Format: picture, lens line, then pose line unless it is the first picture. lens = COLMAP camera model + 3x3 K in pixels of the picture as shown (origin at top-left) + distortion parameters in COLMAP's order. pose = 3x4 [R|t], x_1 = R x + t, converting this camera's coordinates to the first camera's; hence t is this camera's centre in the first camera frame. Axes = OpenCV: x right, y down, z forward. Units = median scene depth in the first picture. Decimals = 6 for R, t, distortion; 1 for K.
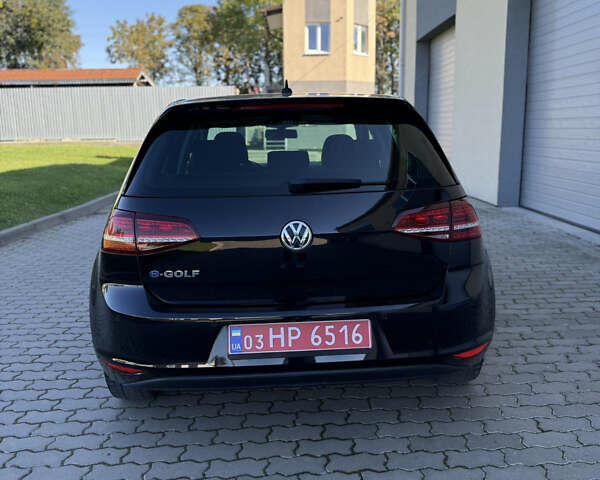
lens RADIAL K [[568.1, 0, 296.2], [0, 568.1, 224.2], [0, 0, 1]] dist [0.029103, 0.000000]
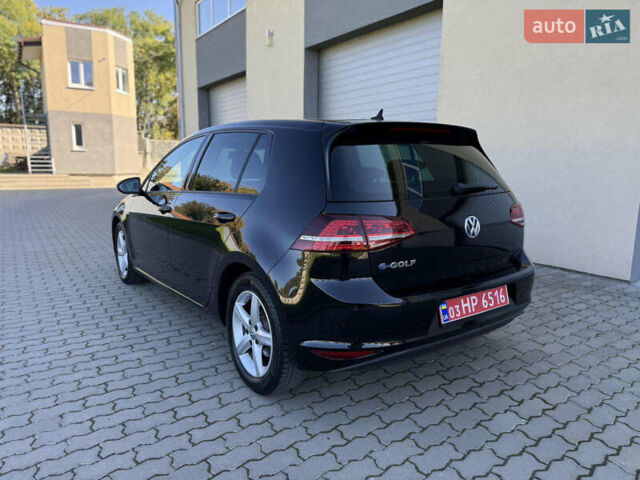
lens RADIAL K [[455.7, 0, 319.4], [0, 455.7, 237.2], [0, 0, 1]] dist [0.019710, -0.028708]
pose [[0.838120, -0.060848, 0.542082, -0.773853], [0.062557, 0.997924, 0.015297, 0.004663], [-0.541888, 0.021090, 0.840186, 0.264395]]
